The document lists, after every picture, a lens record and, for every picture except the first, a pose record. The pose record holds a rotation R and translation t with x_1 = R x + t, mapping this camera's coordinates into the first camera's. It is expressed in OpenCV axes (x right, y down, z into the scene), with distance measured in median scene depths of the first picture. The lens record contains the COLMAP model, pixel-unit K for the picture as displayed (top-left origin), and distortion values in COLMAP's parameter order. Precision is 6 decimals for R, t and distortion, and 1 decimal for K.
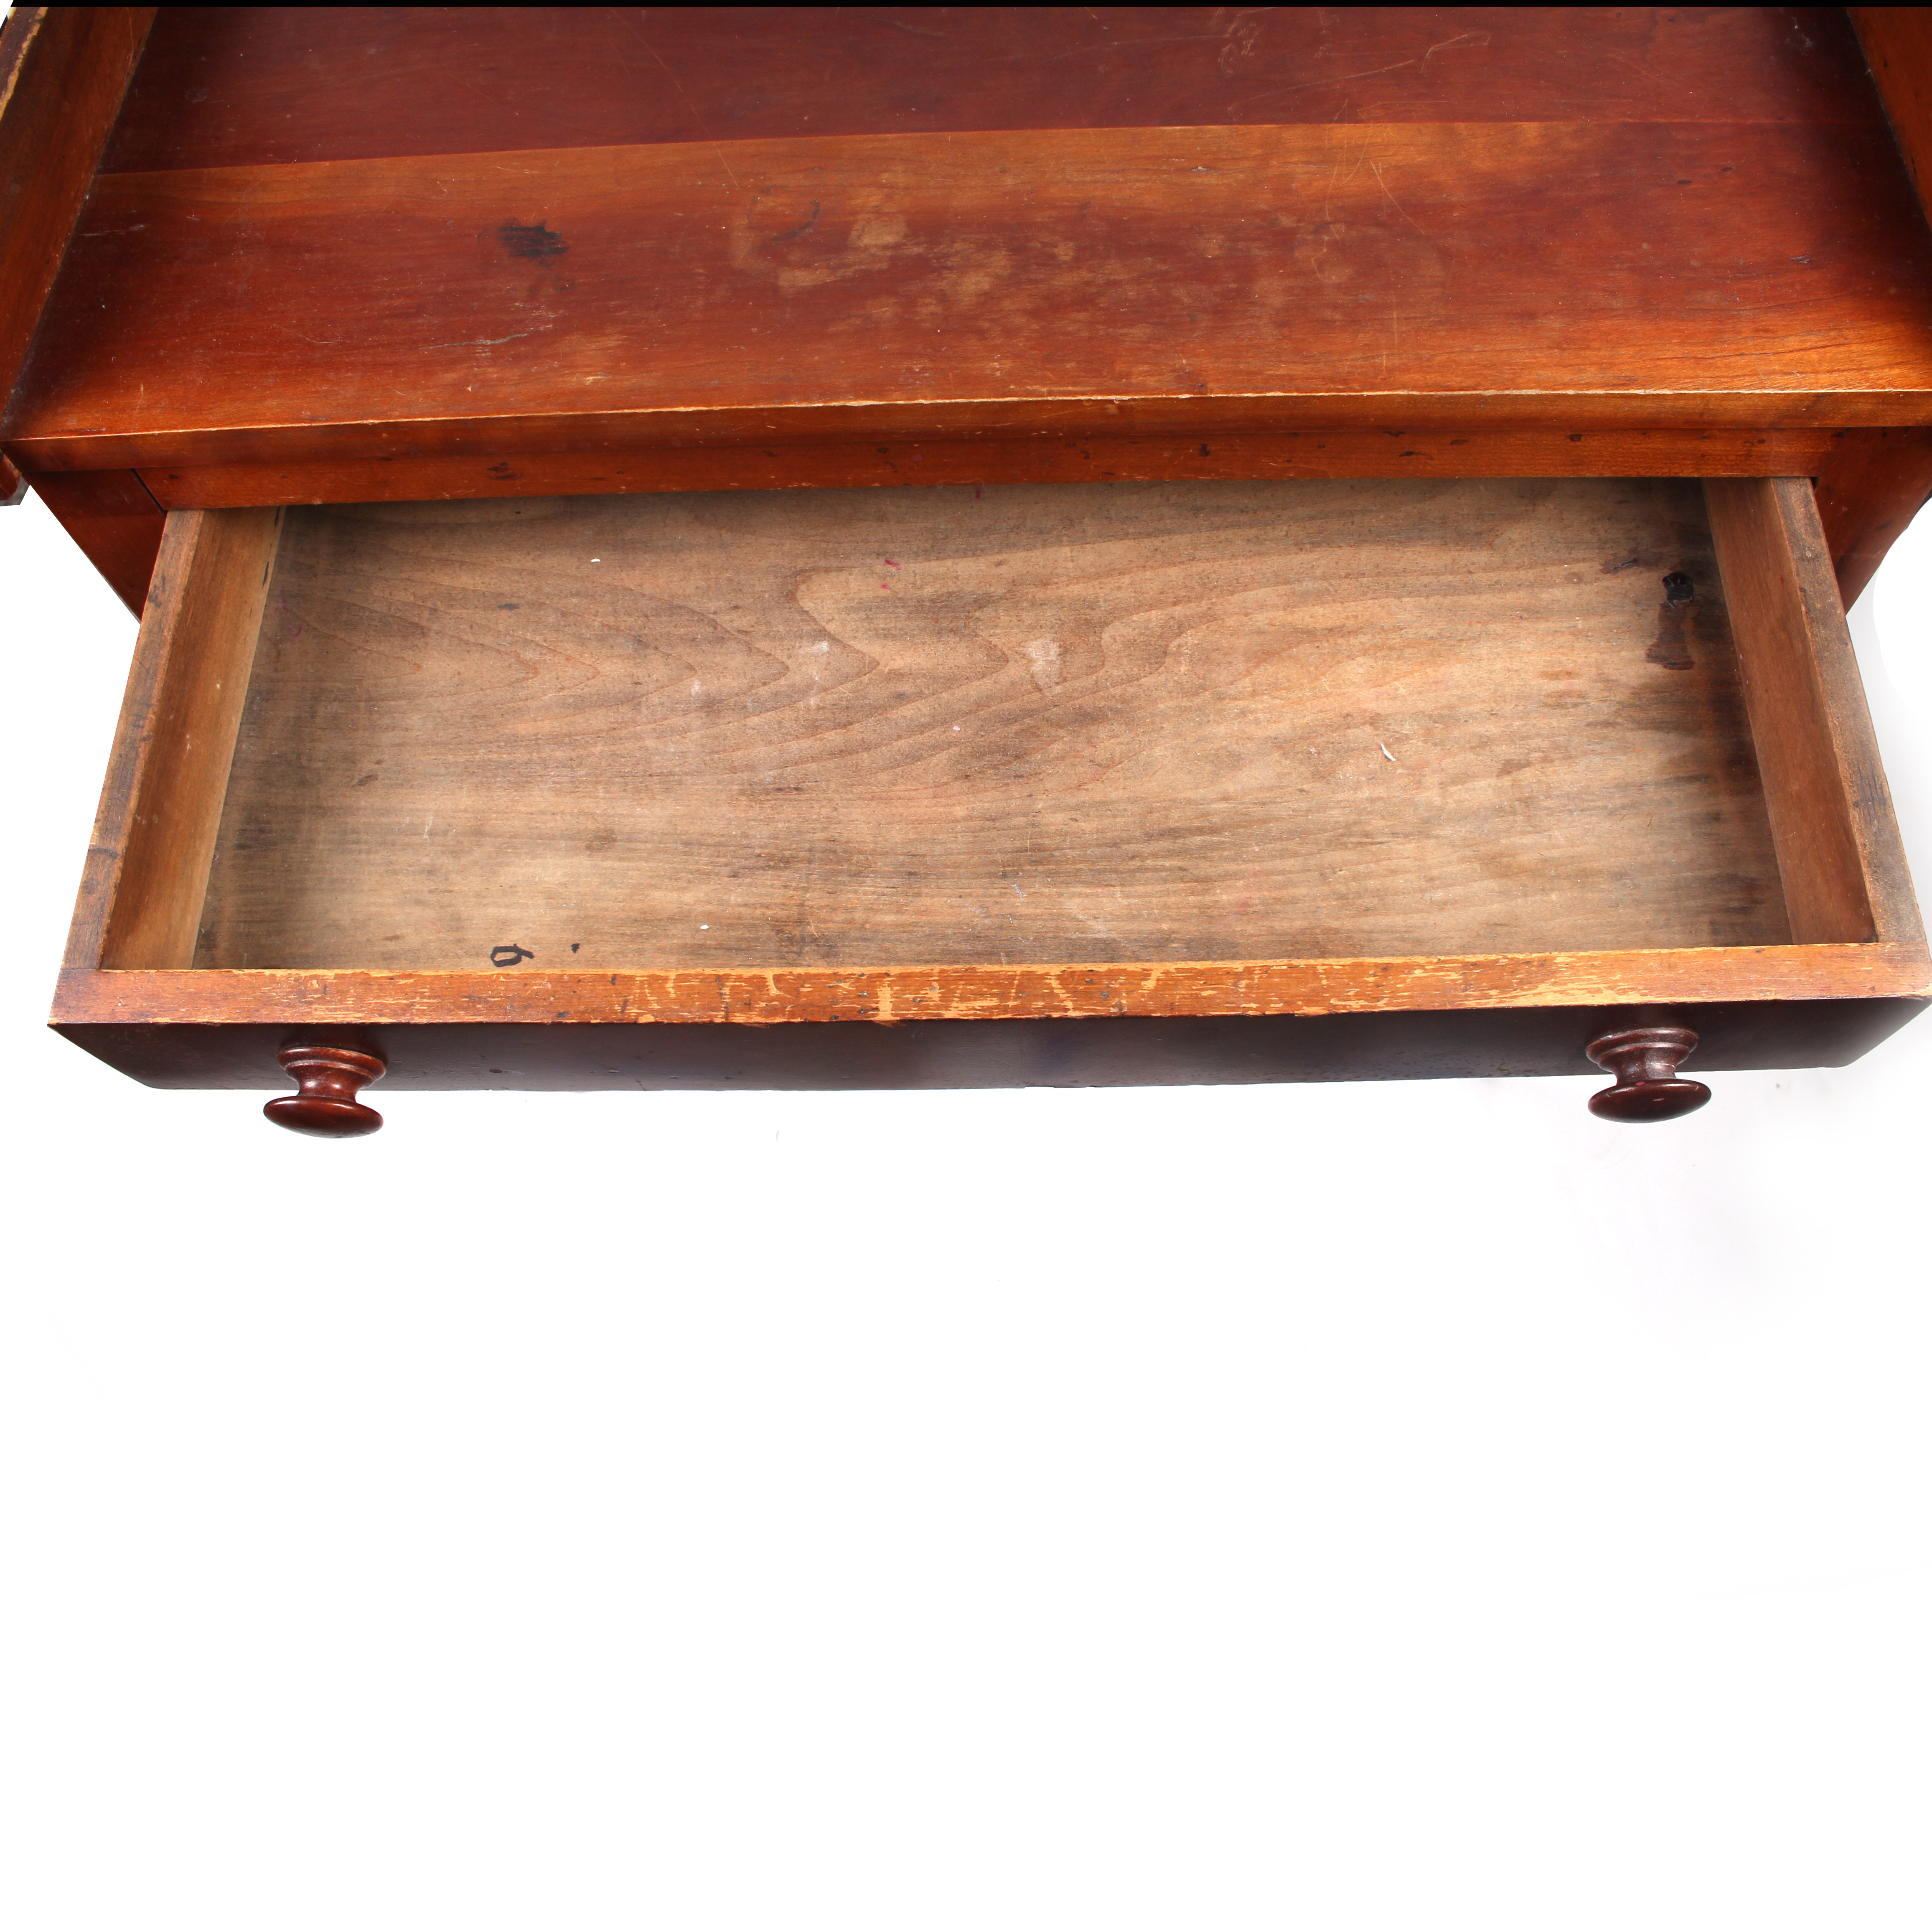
lens RADIAL K [[2080.0, 0, 965.3], [0, 2080.0, 956.1], [0, 0, 1]] dist [-0.153231, 0.000000]
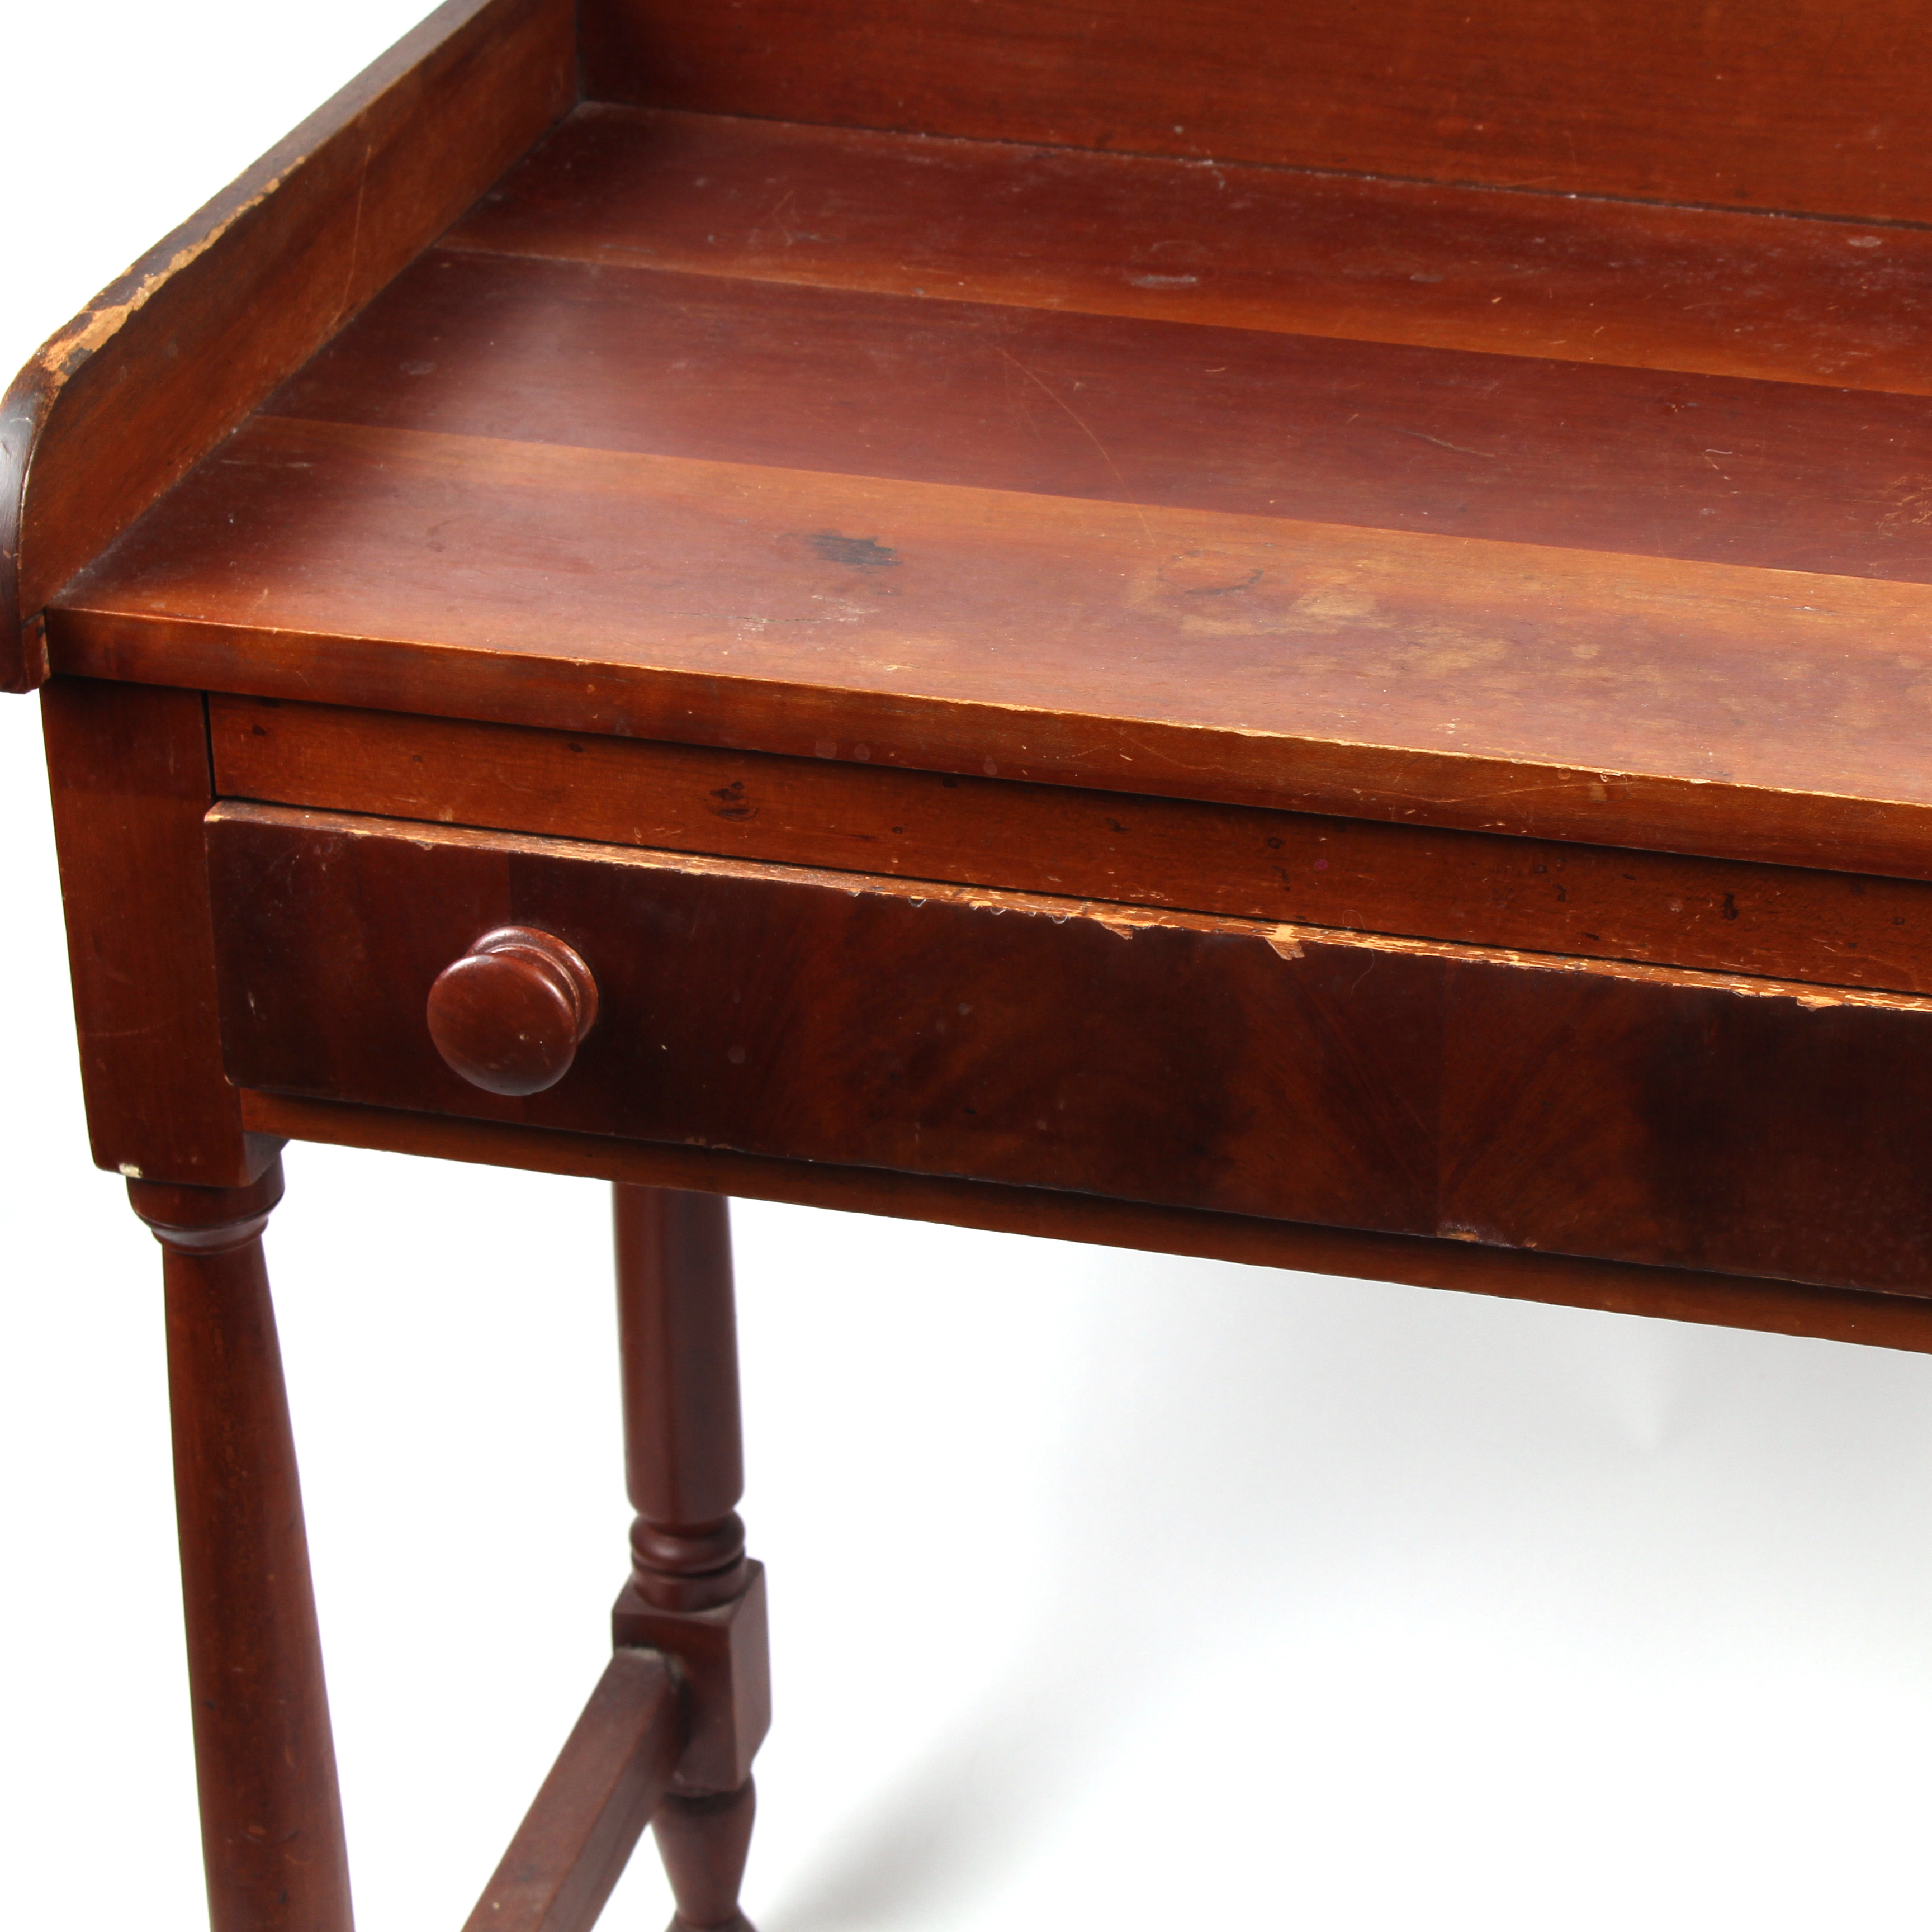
lens RADIAL K [[6282.5, 0, 969.8], [0, 6282.5, 968.6], [0, 0, 1]] dist [-0.209967, 0.000000]
pose [[0.969611, 0.155290, -0.189050, 0.265743], [-0.236348, 0.794183, -0.559833, 0.992802], [0.063204, 0.587502, 0.806751, -0.687385]]
